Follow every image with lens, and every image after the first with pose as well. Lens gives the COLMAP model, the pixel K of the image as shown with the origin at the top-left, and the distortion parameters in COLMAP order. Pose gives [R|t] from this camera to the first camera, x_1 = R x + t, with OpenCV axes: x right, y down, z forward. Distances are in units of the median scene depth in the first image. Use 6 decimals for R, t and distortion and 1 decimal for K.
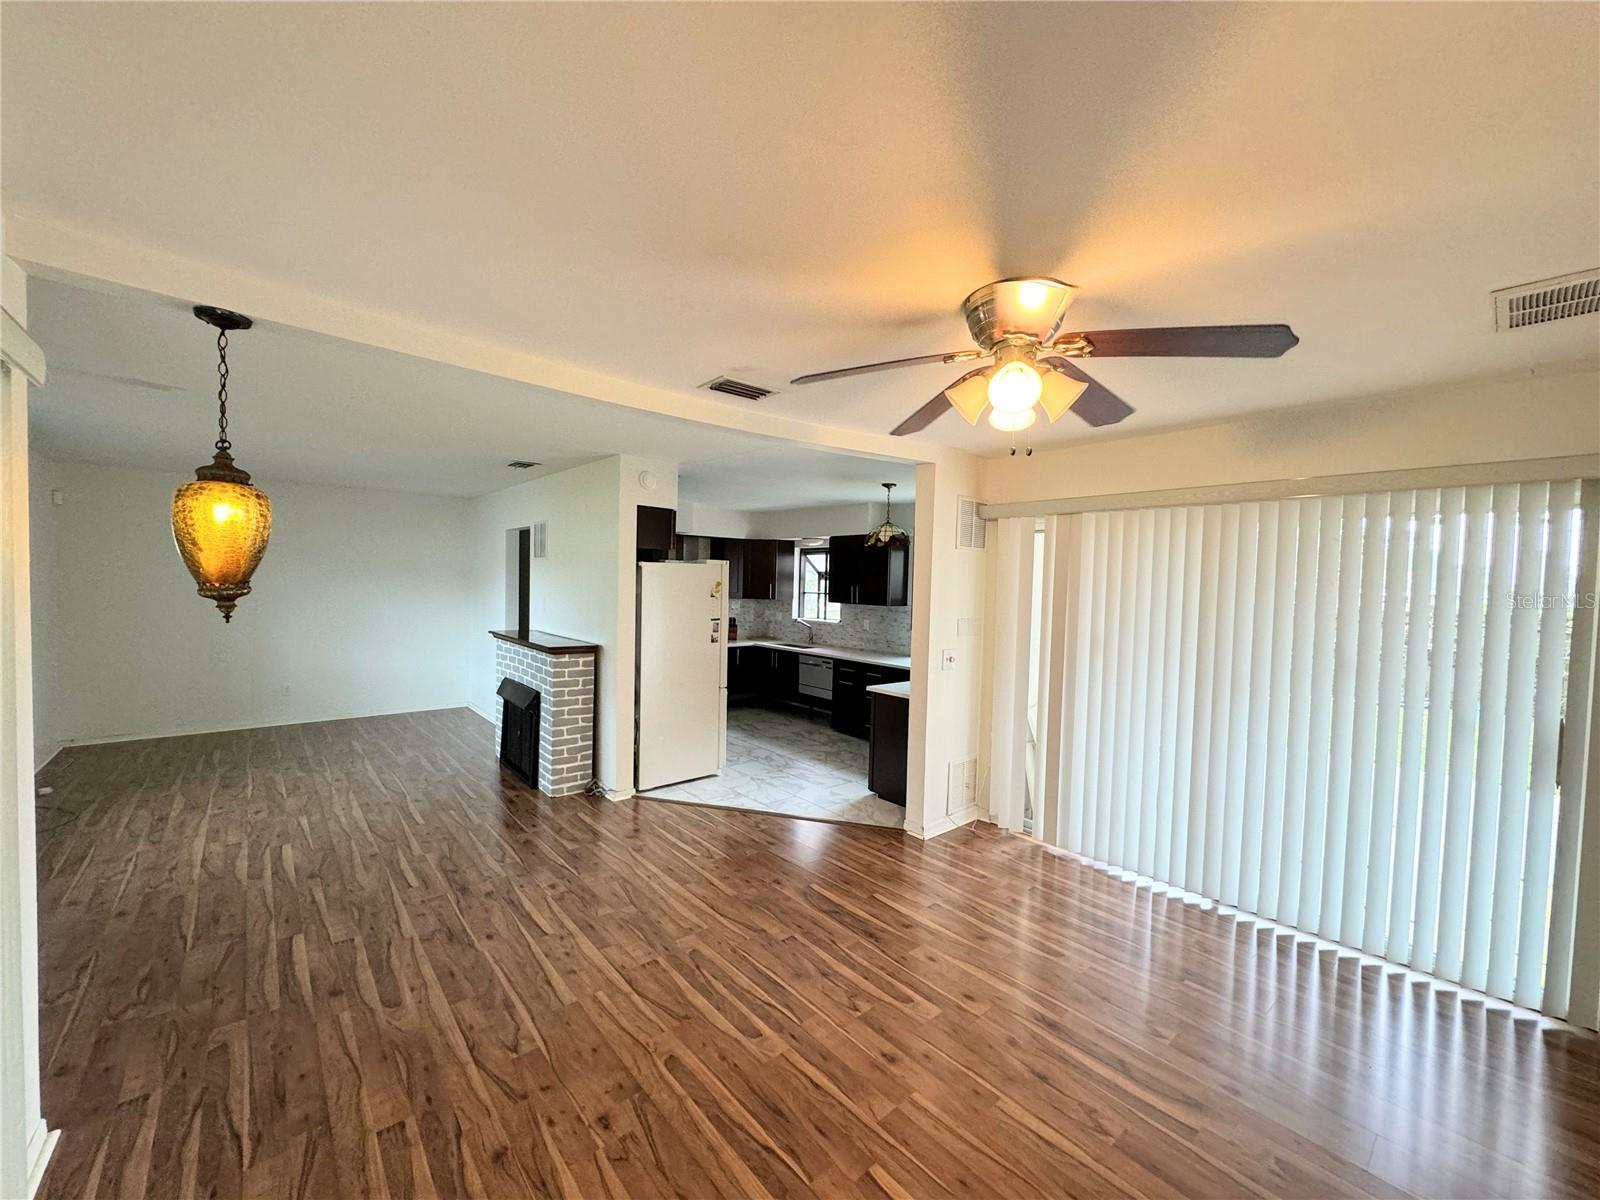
lens RADIAL K [[633.6, 0, 798.0], [0, 633.6, 601.3], [0, 0, 1]] dist [-0.002693, 0.000143]
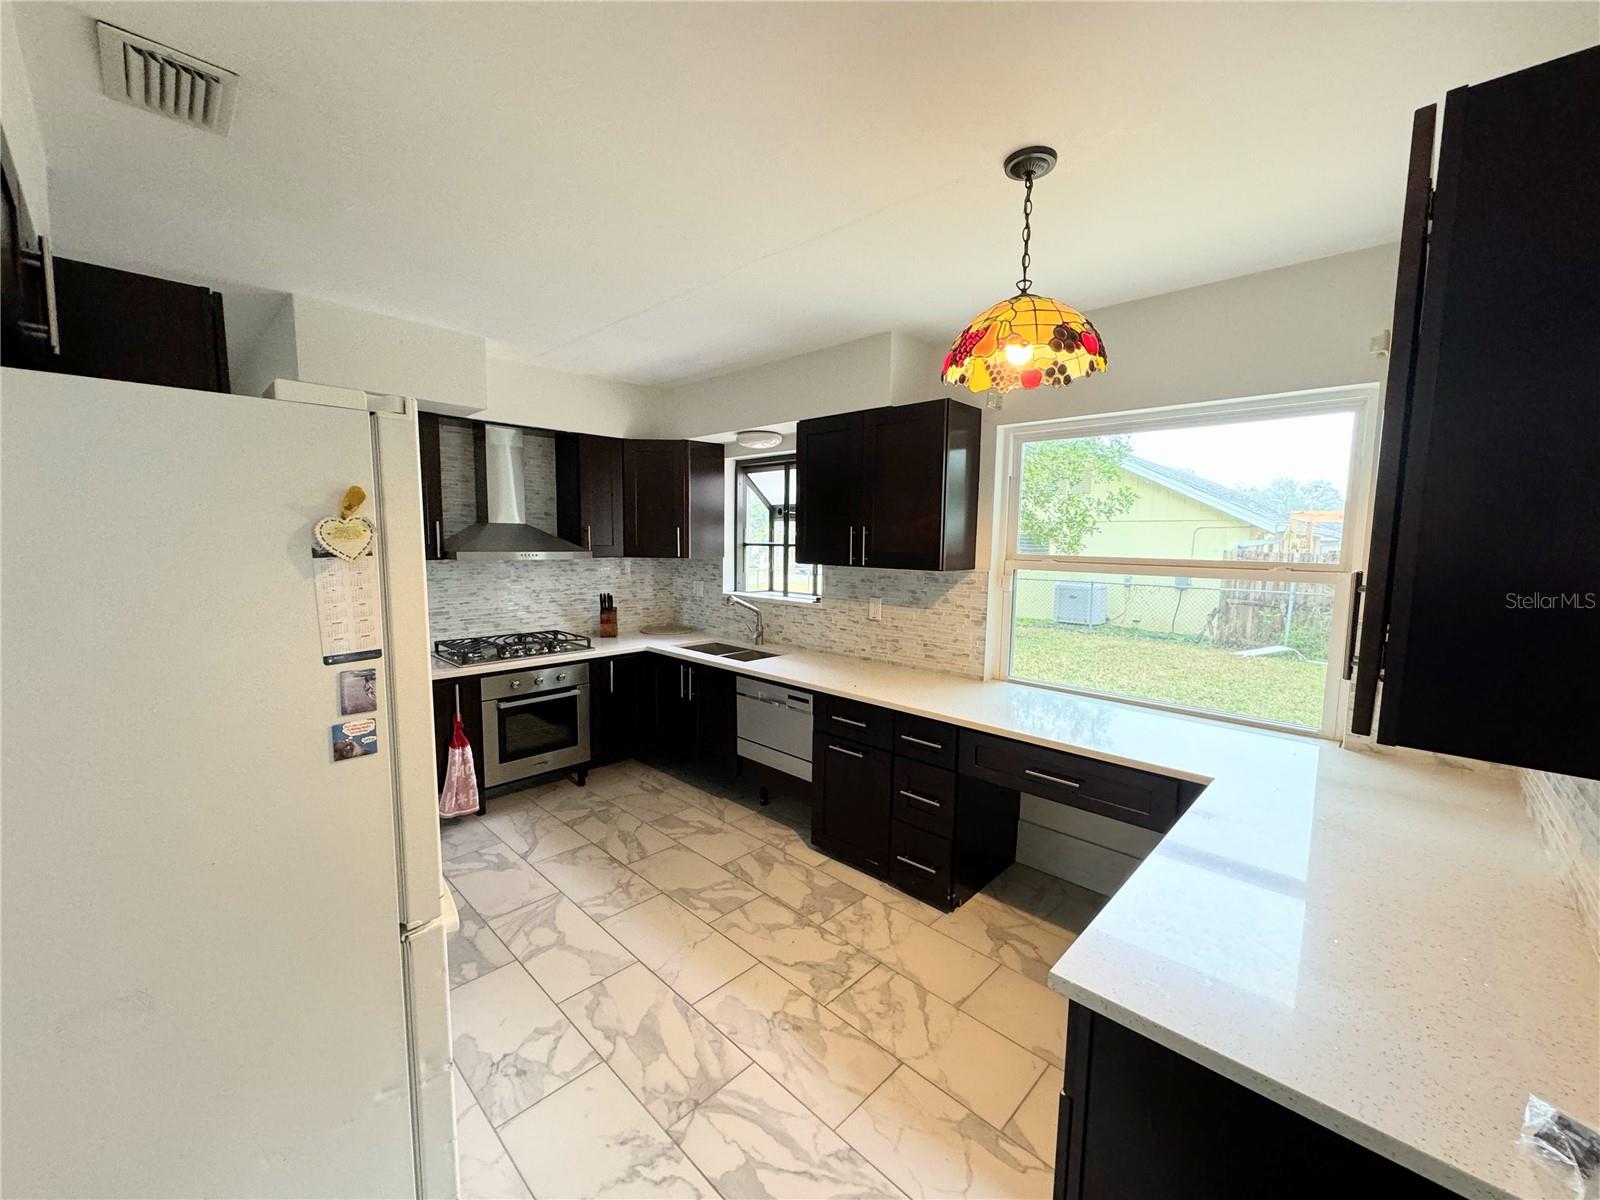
lens RADIAL K [[633.6, 0, 799.2], [0, 633.6, 602.7], [0, 0, 1]] dist [-0.002693, 0.000143]
pose [[0.995345, -0.021111, 0.094036, 0.007779], [0.014312, 0.997273, 0.072394, -0.004741], [-0.095308, -0.070712, 0.992933, 0.803090]]
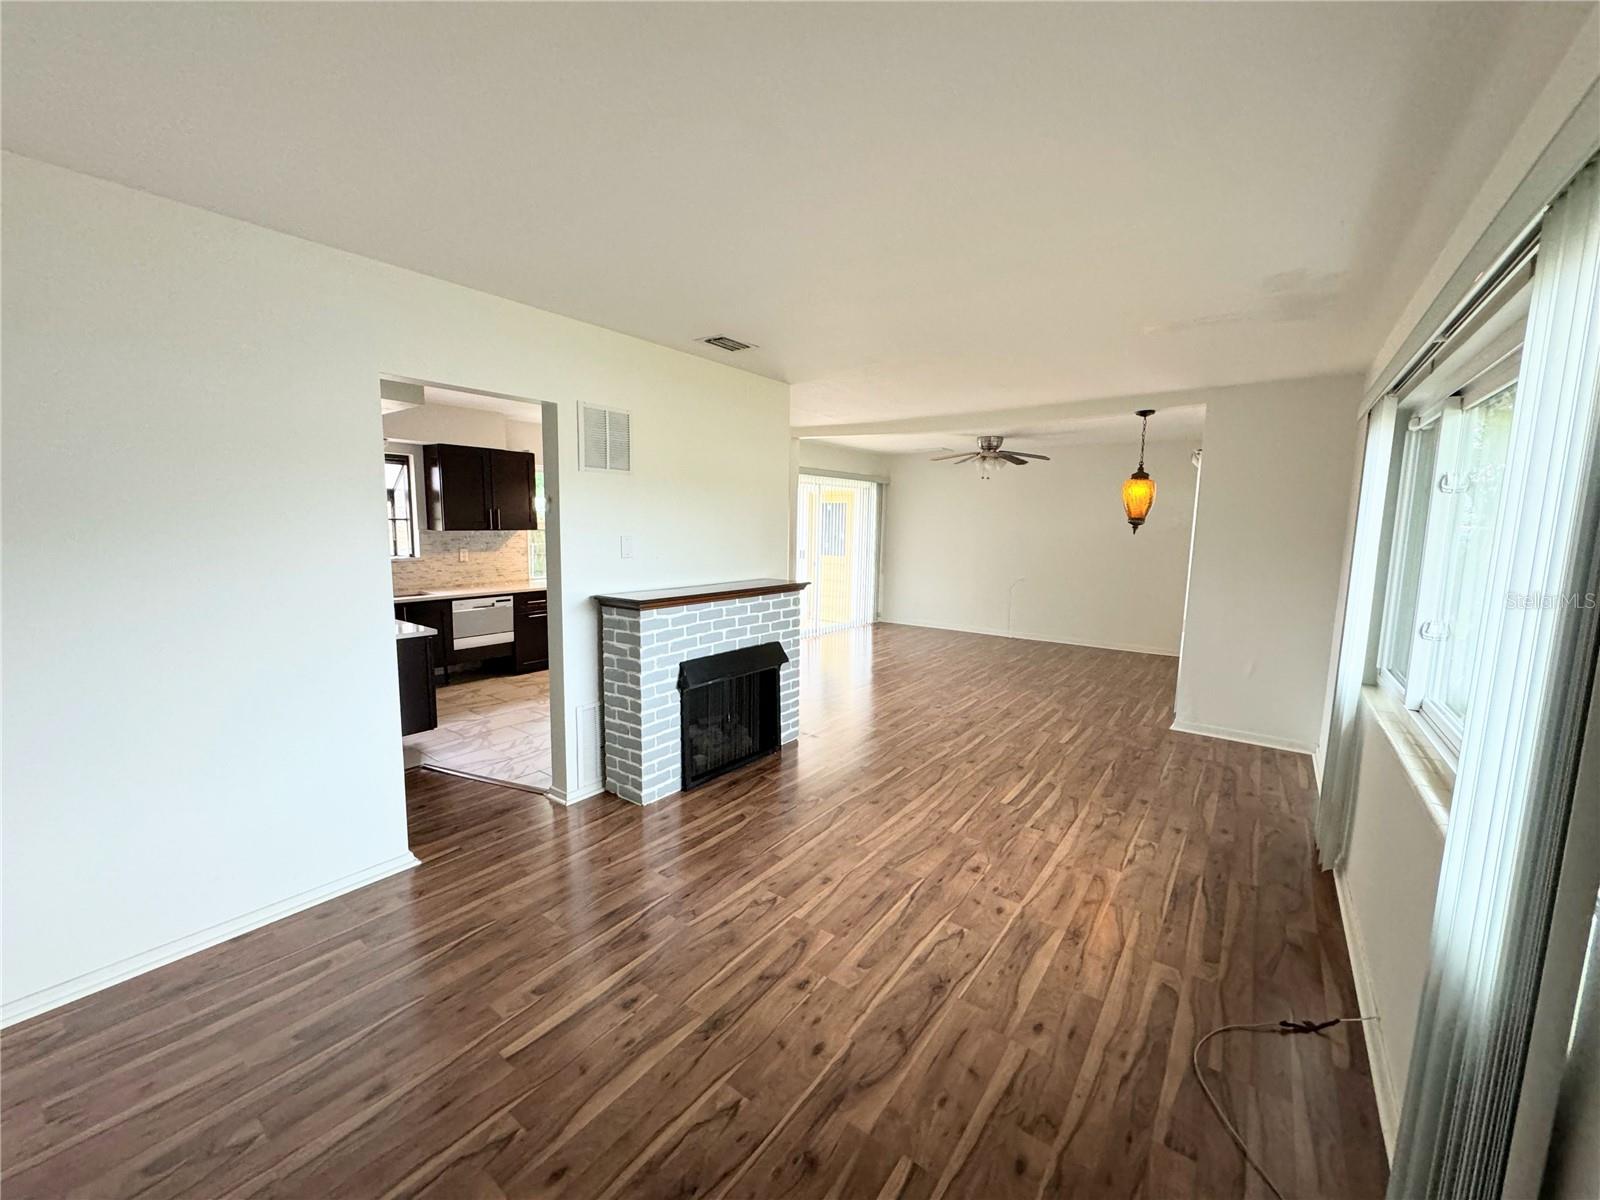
lens RADIAL K [[633.6, 0, 799.9], [0, 633.6, 600.9], [0, 0, 1]] dist [-0.002693, 0.000143]
pose [[-0.220960, -0.152144, 0.963343, -1.226245], [0.010025, 0.987351, 0.158235, -0.047223], [-0.975231, 0.044621, -0.216640, 1.137757]]
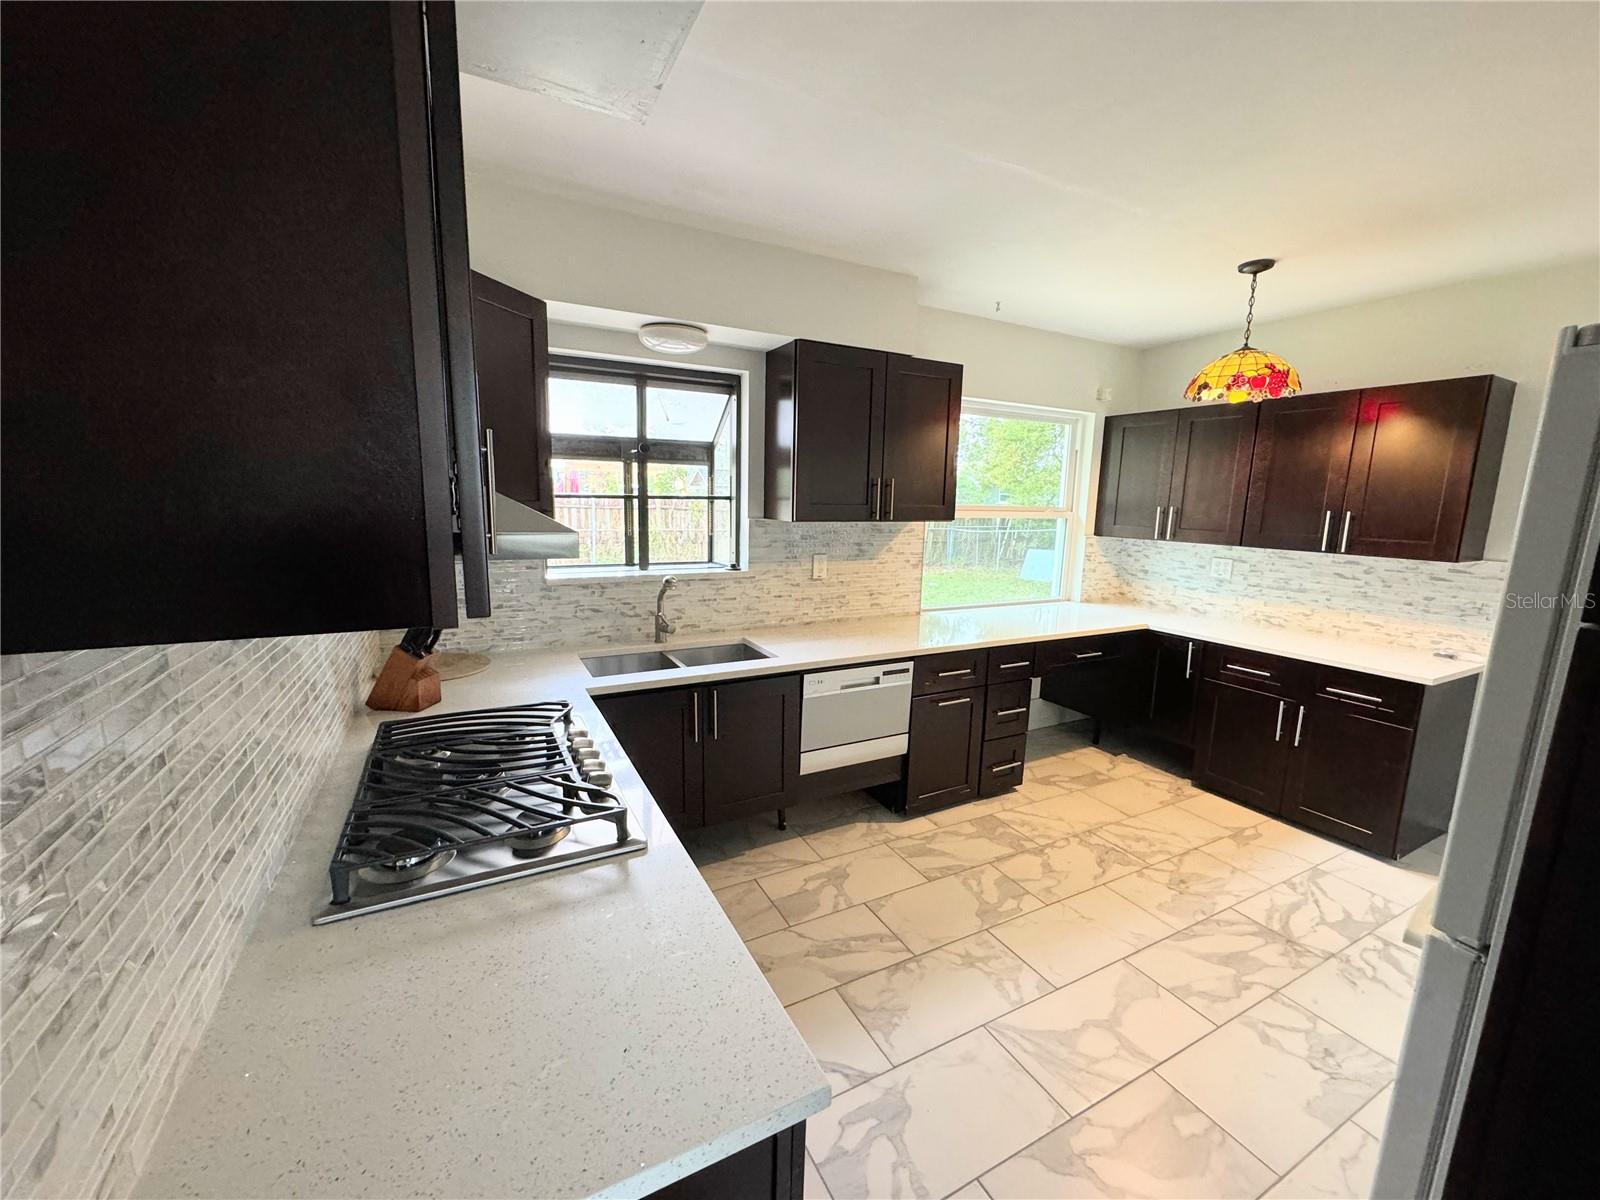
lens RADIAL K [[633.6, 0, 797.5], [0, 633.6, 600.7], [0, 0, 1]] dist [-0.002693, 0.000143]
pose [[0.223063, -0.180337, 0.957978, -0.492931], [0.013915, 0.983228, 0.181850, -0.031125], [-0.974705, -0.027233, 0.221832, 1.389685]]
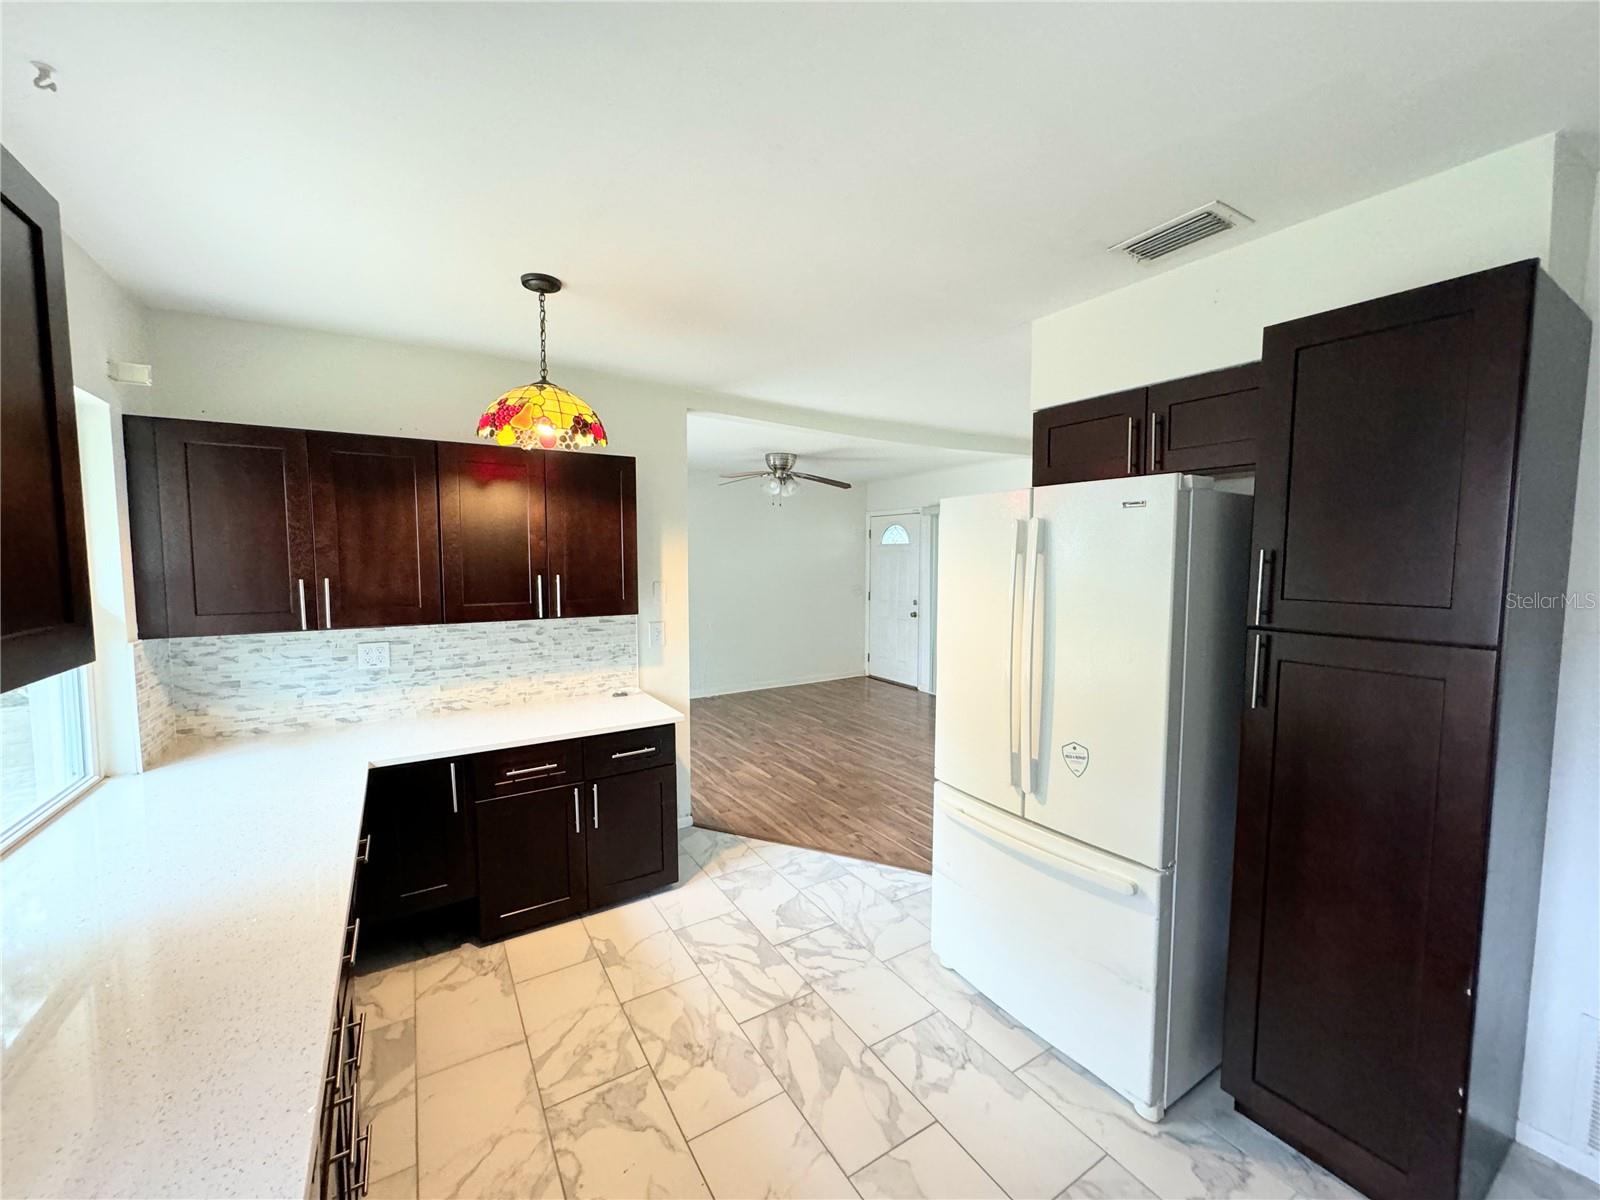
lens RADIAL K [[633.6, 0, 798.6], [0, 633.6, 598.0], [0, 0, 1]] dist [-0.002693, 0.000143]
pose [[-0.988315, -0.035727, 0.148182, -0.084424], [-0.020609, 0.994537, 0.102329, -0.040868], [-0.151029, 0.098080, -0.983652, 1.559041]]
